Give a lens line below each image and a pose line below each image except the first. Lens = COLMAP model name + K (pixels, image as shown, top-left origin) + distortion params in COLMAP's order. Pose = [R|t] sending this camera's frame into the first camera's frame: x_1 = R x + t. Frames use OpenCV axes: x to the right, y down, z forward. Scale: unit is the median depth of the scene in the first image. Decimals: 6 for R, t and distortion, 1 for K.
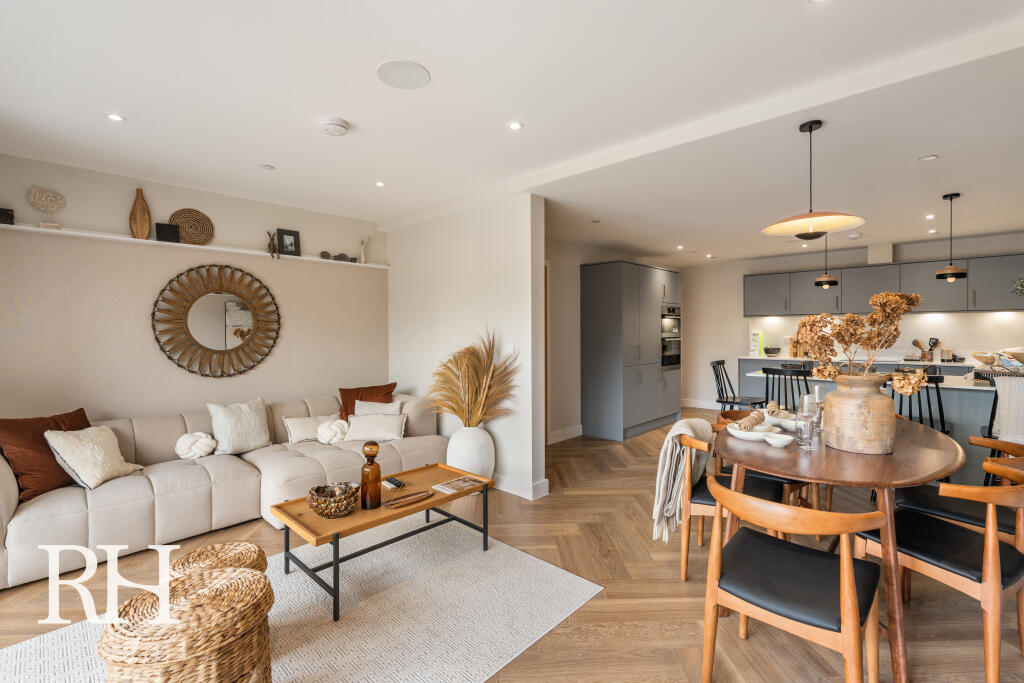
lens RADIAL K [[459.1, 0, 510.5], [0, 459.1, 338.4], [0, 0, 1]] dist [-0.004434, 0.000400]
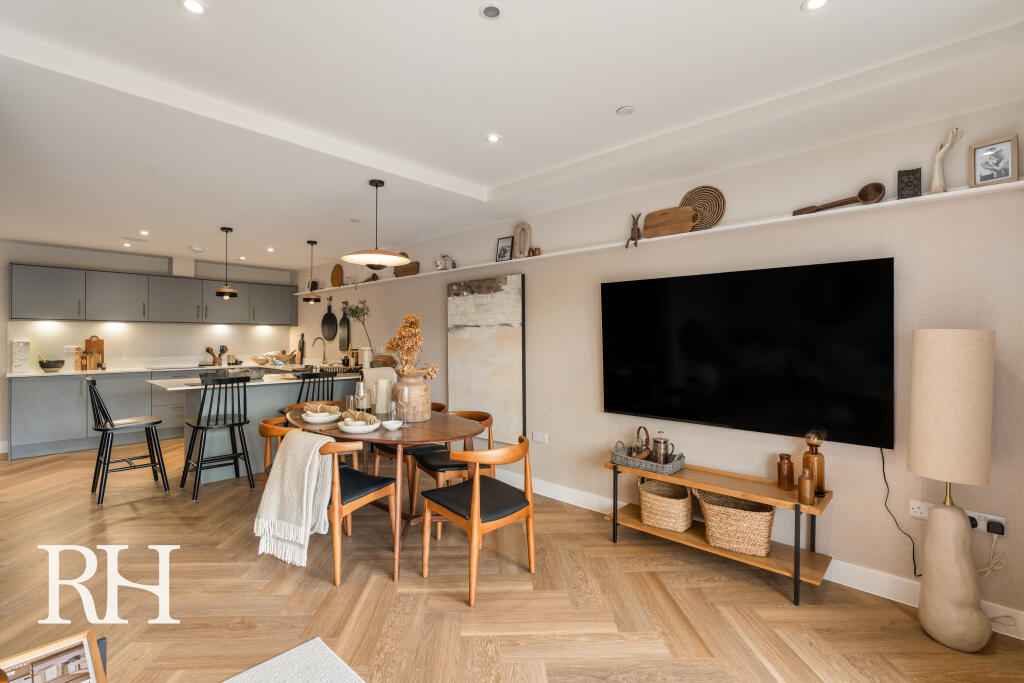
lens RADIAL K [[459.1, 0, 510.5], [0, 459.1, 338.4], [0, 0, 1]] dist [-0.004434, 0.000400]
pose [[0.002453, 0.004140, 0.999988, -0.266340], [0.014448, 0.999887, -0.004175, -0.003860], [-0.999893, 0.014459, 0.002393, 0.252336]]
